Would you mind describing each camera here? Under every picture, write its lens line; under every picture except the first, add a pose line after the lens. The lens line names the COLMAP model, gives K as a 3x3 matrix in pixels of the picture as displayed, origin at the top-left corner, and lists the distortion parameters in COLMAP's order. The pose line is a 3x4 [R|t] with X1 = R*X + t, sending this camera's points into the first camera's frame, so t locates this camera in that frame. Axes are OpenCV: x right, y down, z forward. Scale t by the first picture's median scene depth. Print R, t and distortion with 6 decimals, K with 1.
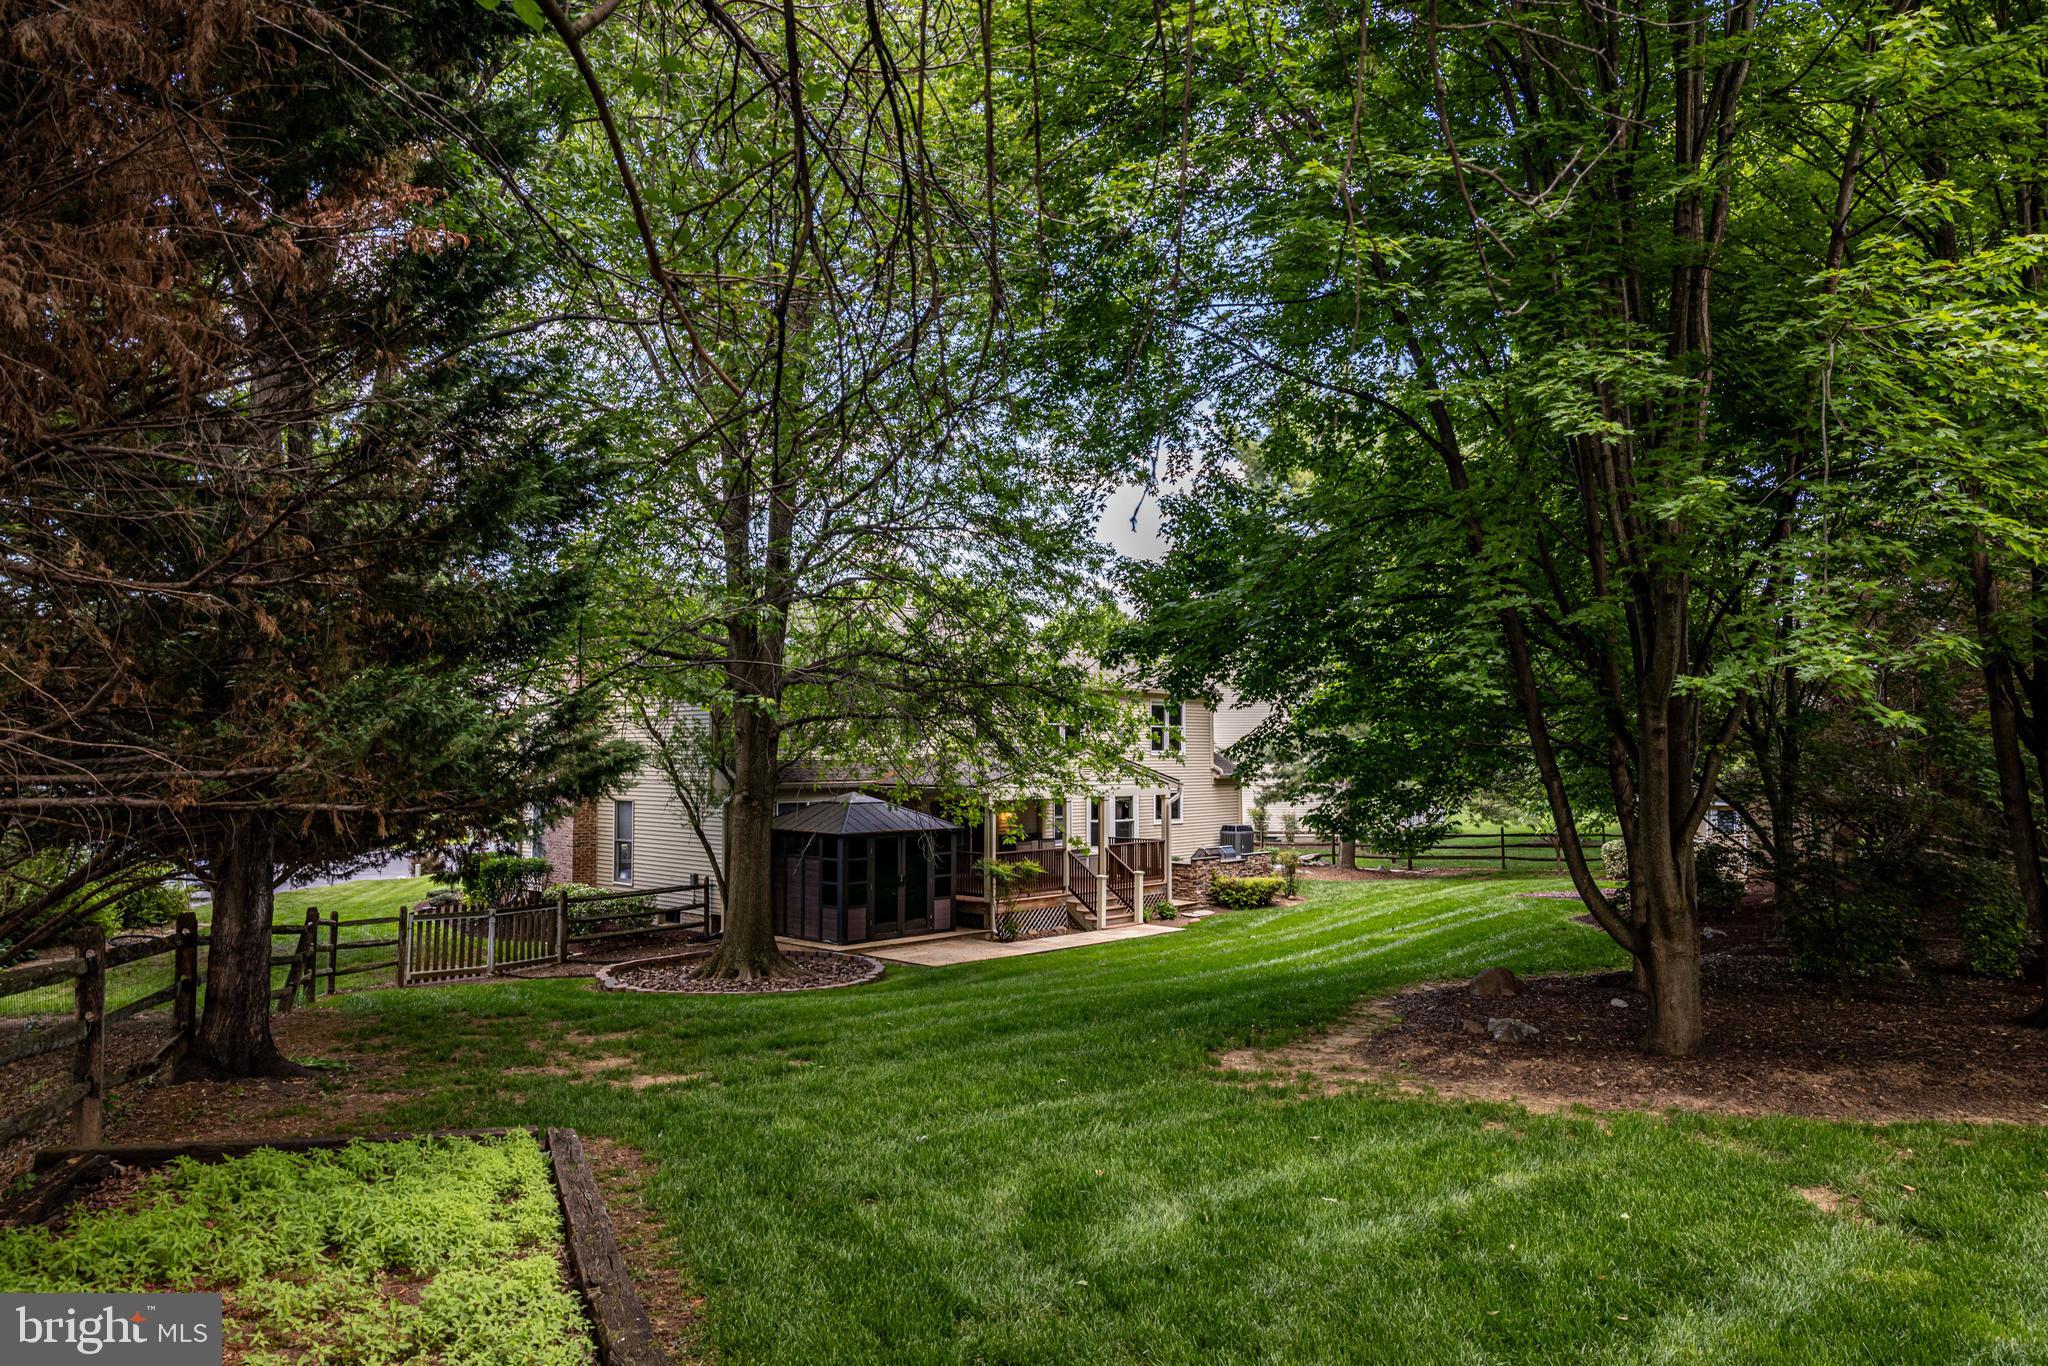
lens RADIAL K [[1345.3, 0, 1024.0], [0, 1345.3, 683.0], [0, 0, 1]] dist [-0.034610, 0.000594]
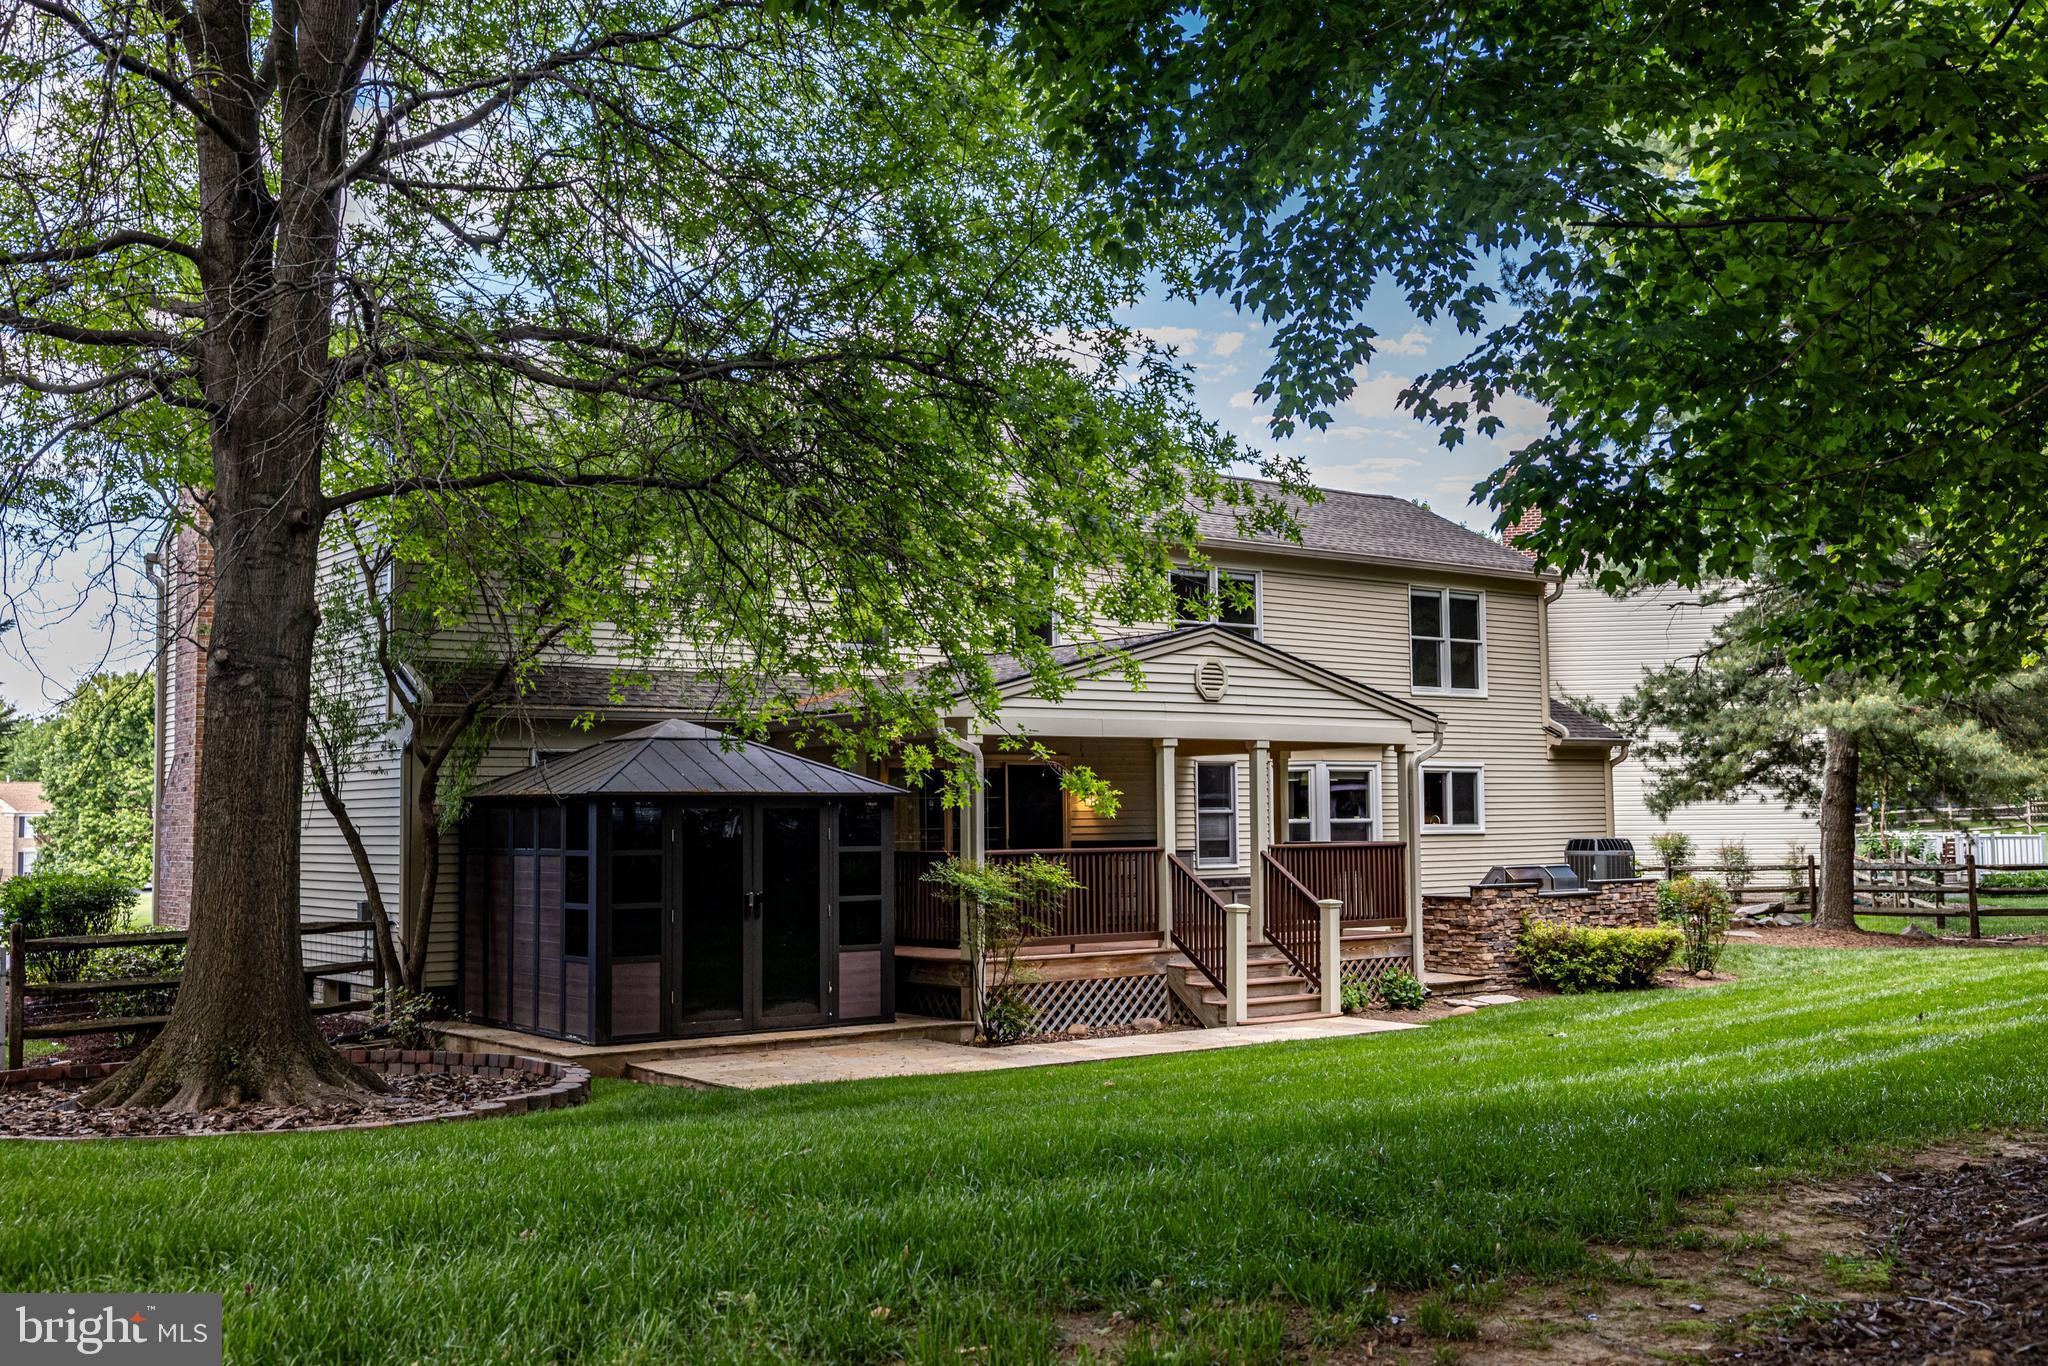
lens RADIAL K [[2011.2, 0, 1024.0], [0, 2011.2, 683.0], [0, 0, 1]] dist [-0.000070, 0.006864]
pose [[0.986590, -0.022306, -0.161688, 0.095039], [0.019984, 0.999673, -0.015973, 0.075625], [0.161992, 0.012528, 0.986713, 0.312038]]
